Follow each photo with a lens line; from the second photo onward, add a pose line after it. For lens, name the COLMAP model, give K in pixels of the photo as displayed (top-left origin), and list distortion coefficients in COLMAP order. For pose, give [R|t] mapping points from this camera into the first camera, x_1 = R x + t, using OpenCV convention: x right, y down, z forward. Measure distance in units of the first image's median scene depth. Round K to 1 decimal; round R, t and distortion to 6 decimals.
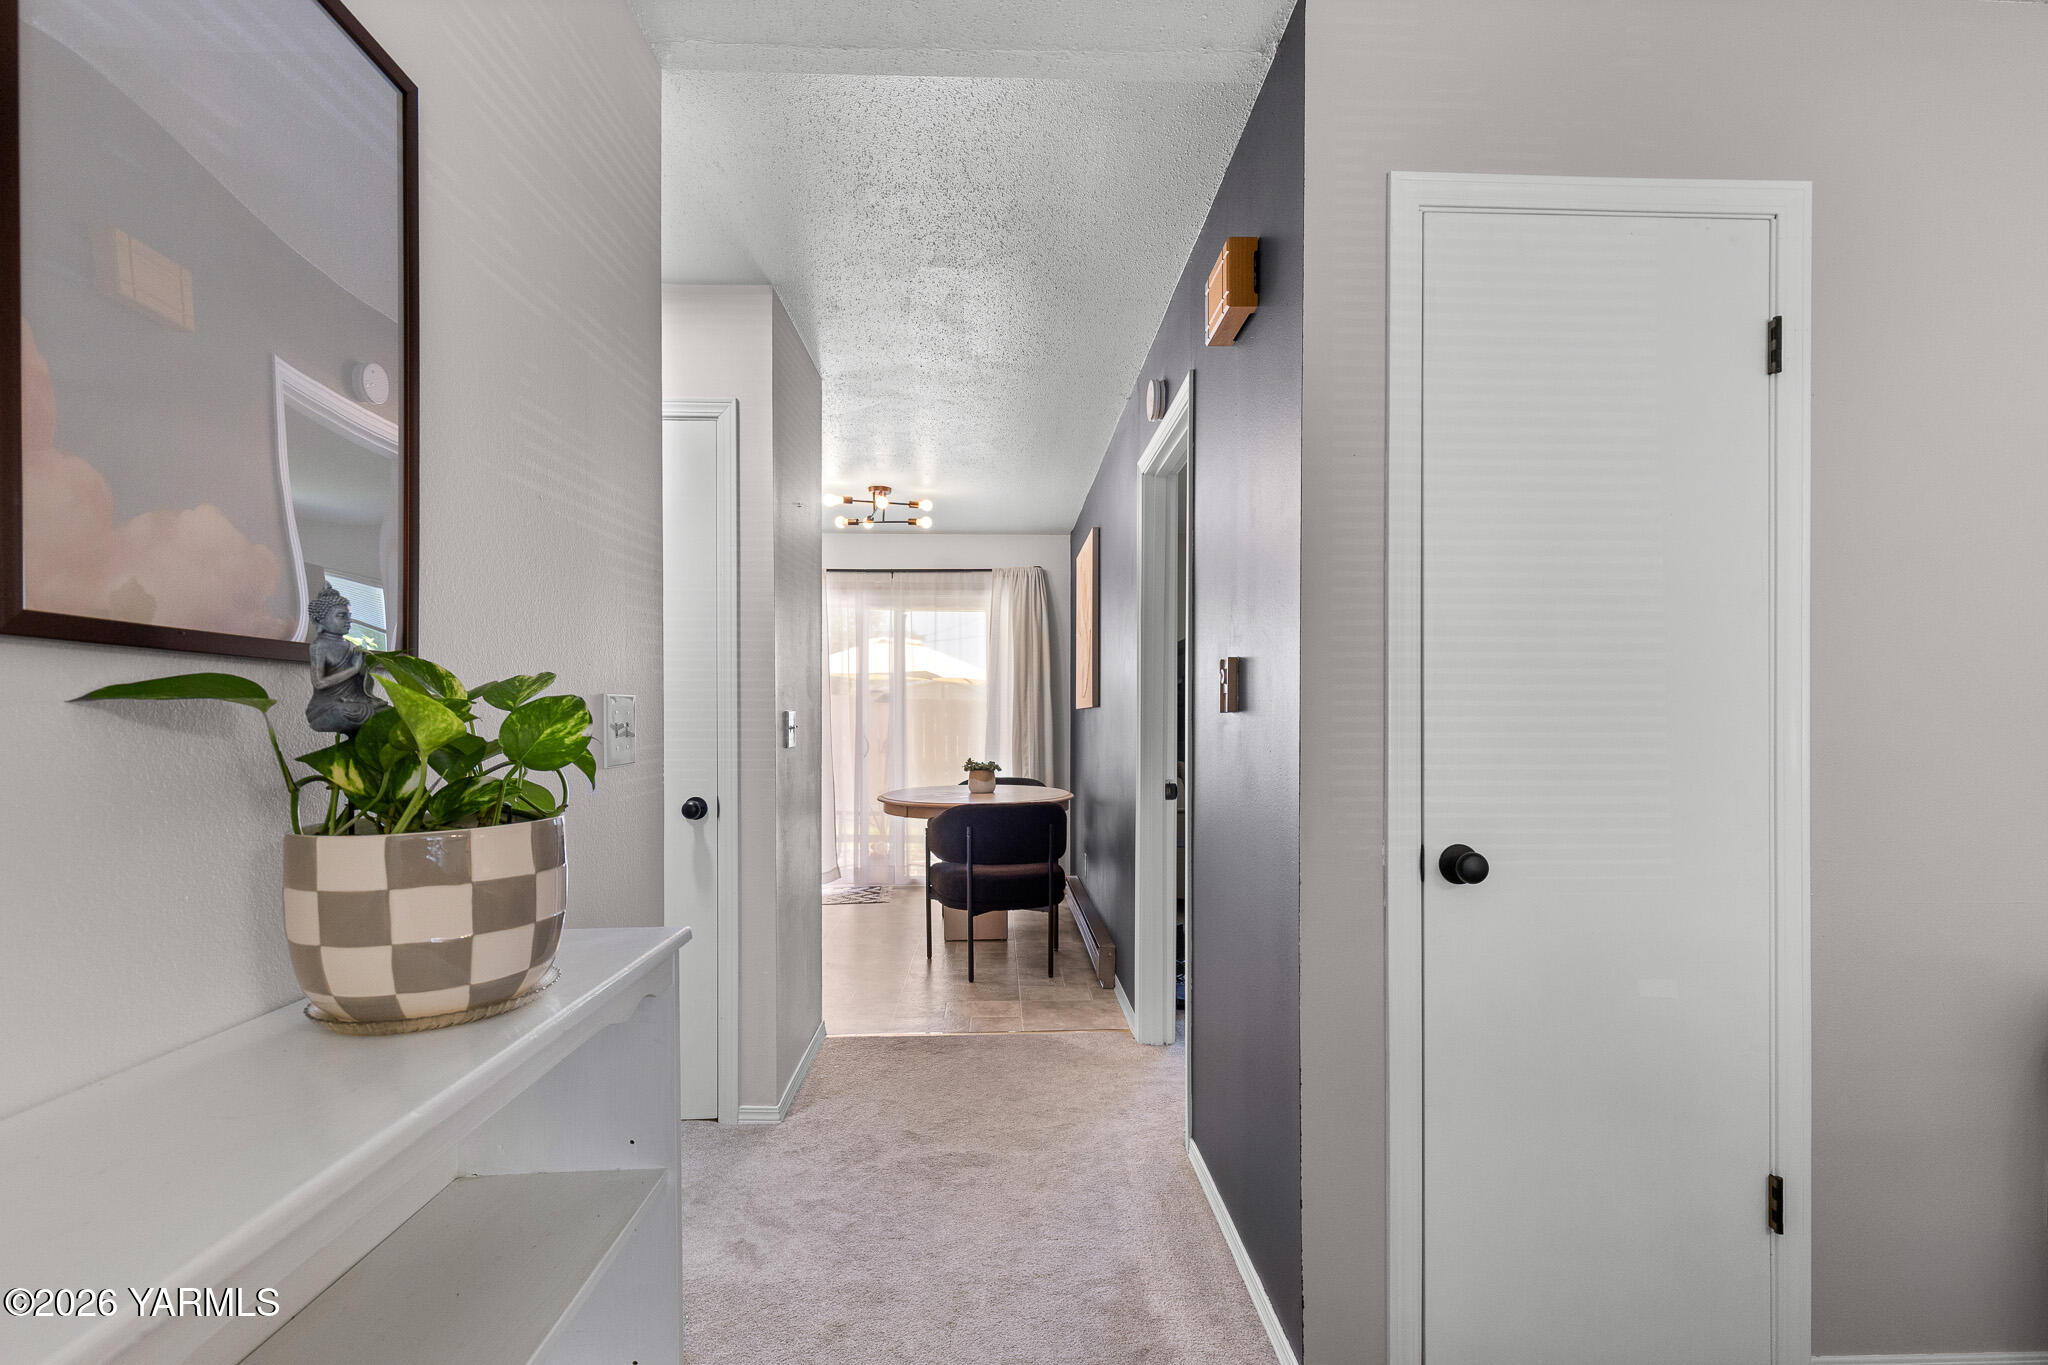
lens RADIAL K [[910.0, 0, 1021.1], [0, 910.0, 734.6], [0, 0, 1]] dist [0.003072, 0.000185]
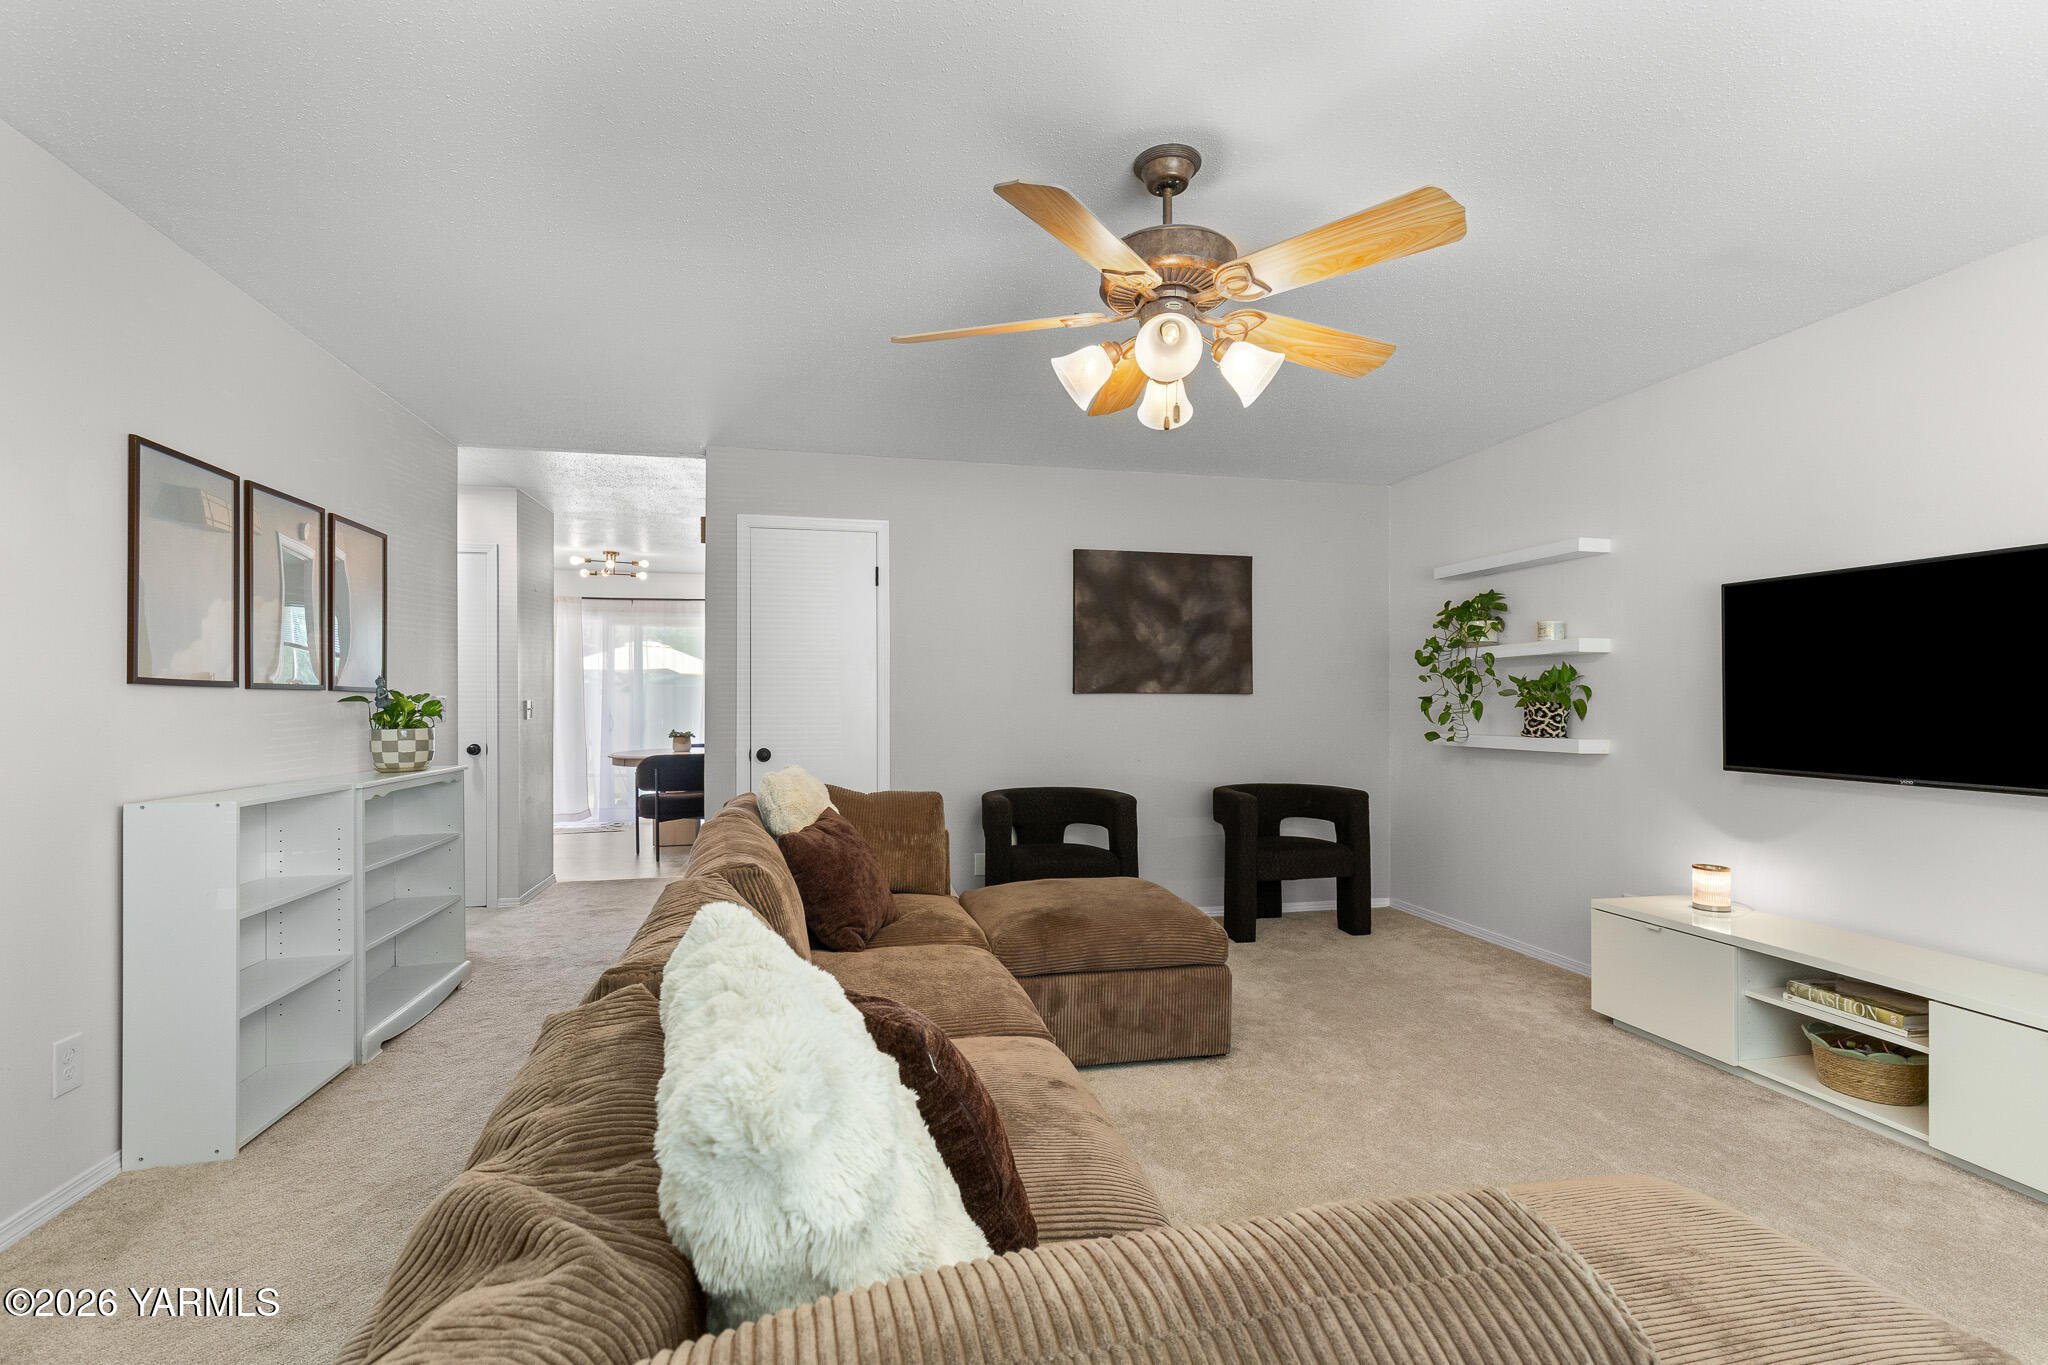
lens RADIAL K [[930.1, 0, 1024.6], [0, 930.1, 703.4], [0, 0, 1]] dist [0.004827, -0.000203]
pose [[0.984132, -0.000311, 0.177438, 0.469443], [0.003159, 0.999871, -0.015772, 0.017037], [-0.177410, 0.016082, 0.984006, -1.231360]]
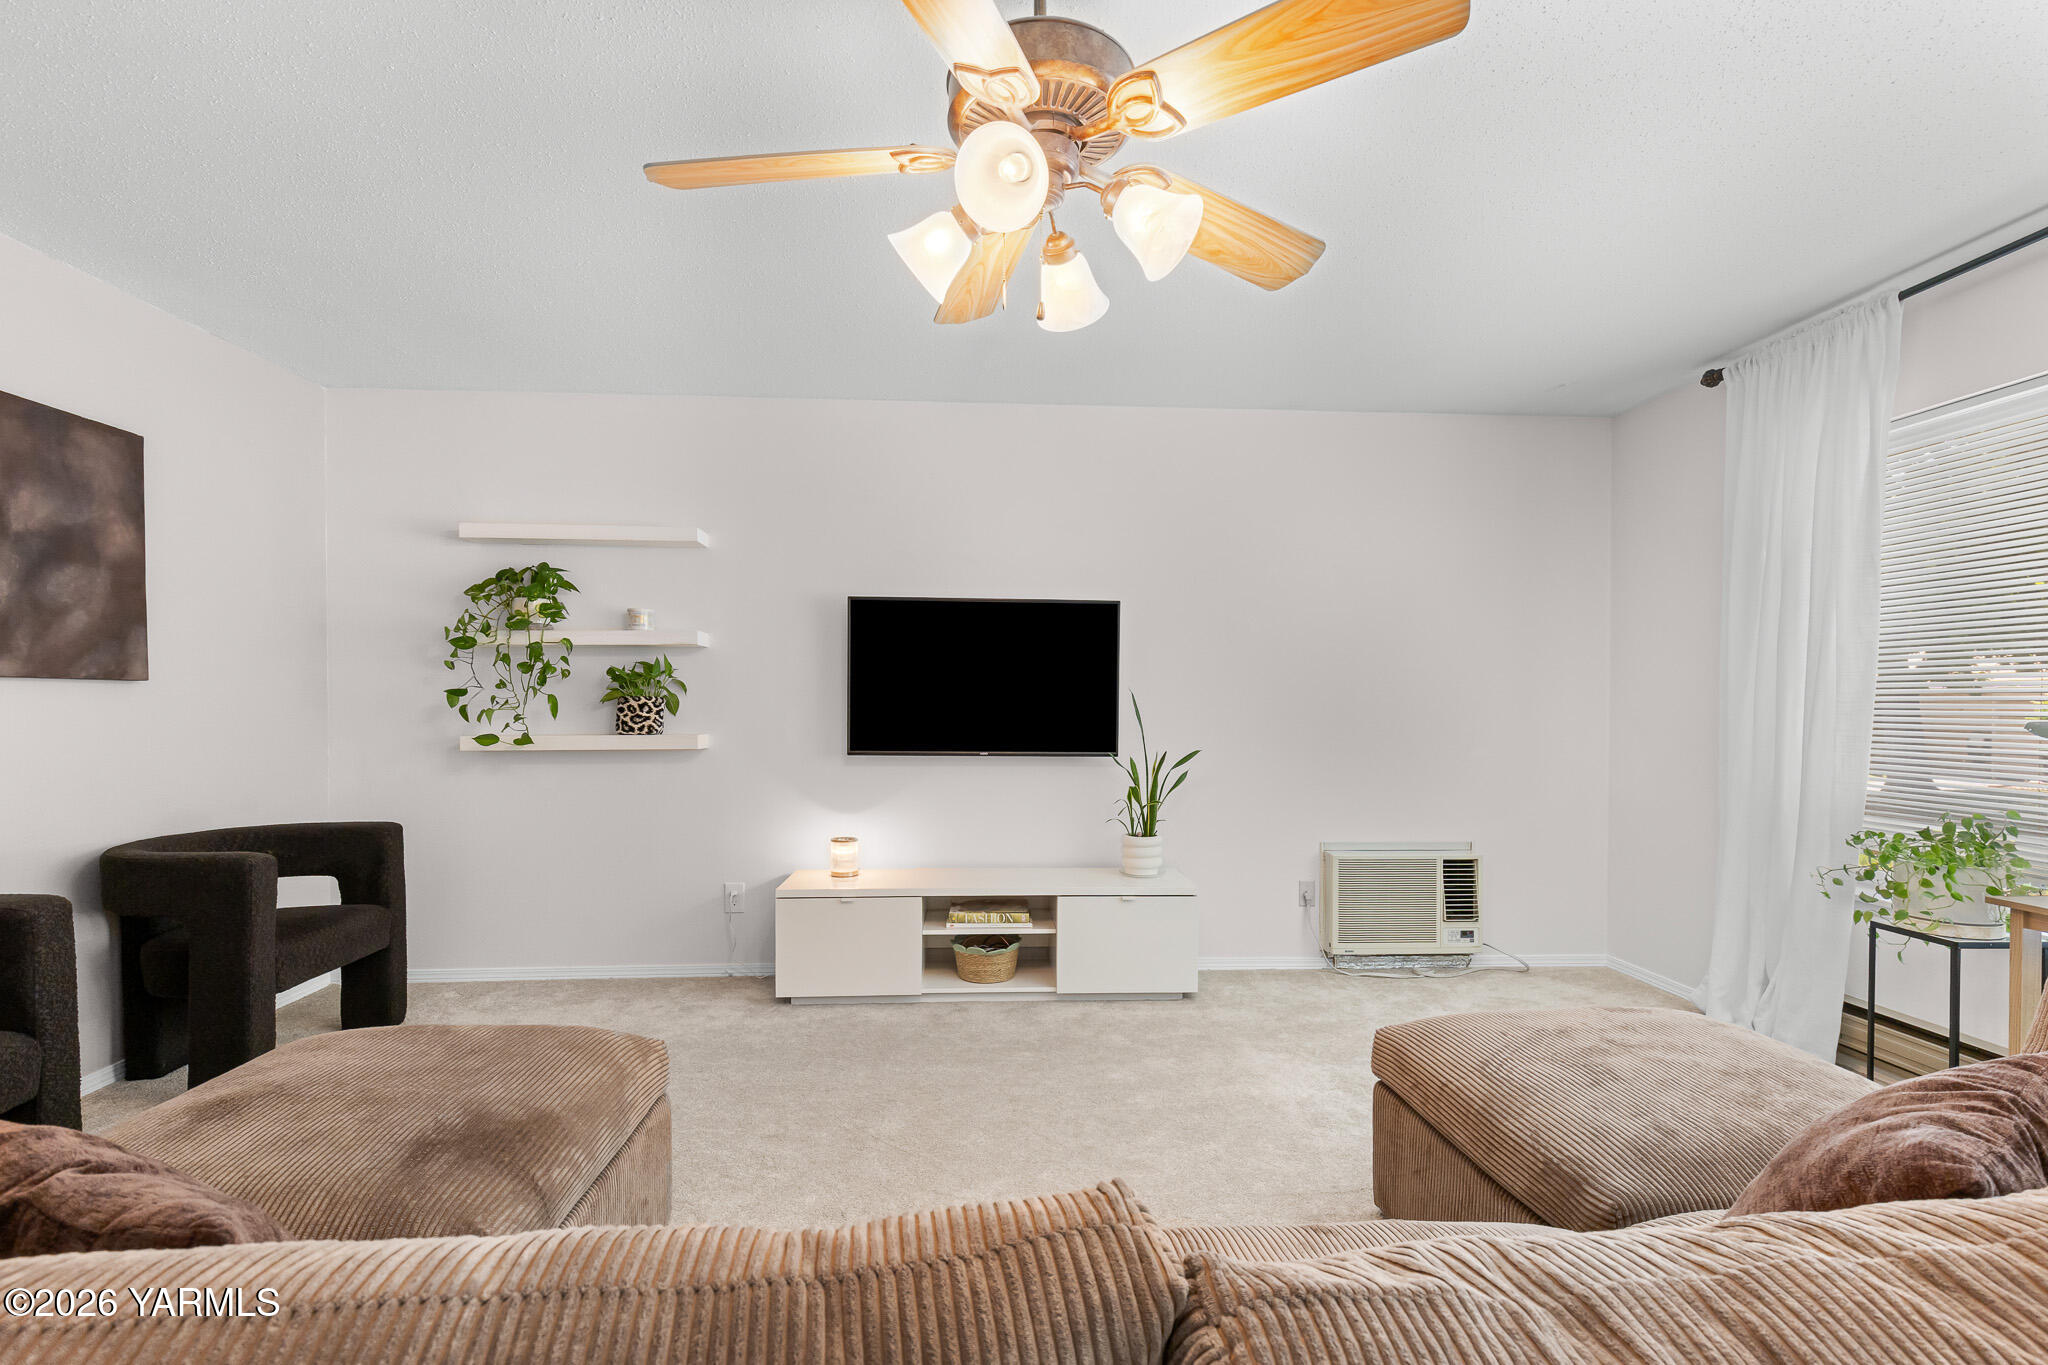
lens RADIAL K [[930.1, 0, 1024.6], [0, 930.1, 703.4], [0, 0, 1]] dist [0.004827, -0.000203]
pose [[-0.031788, -0.006393, 0.999474, 0.135871], [0.013965, 0.999879, 0.006840, 0.002023], [-0.999397, 0.014175, -0.031695, -0.389128]]
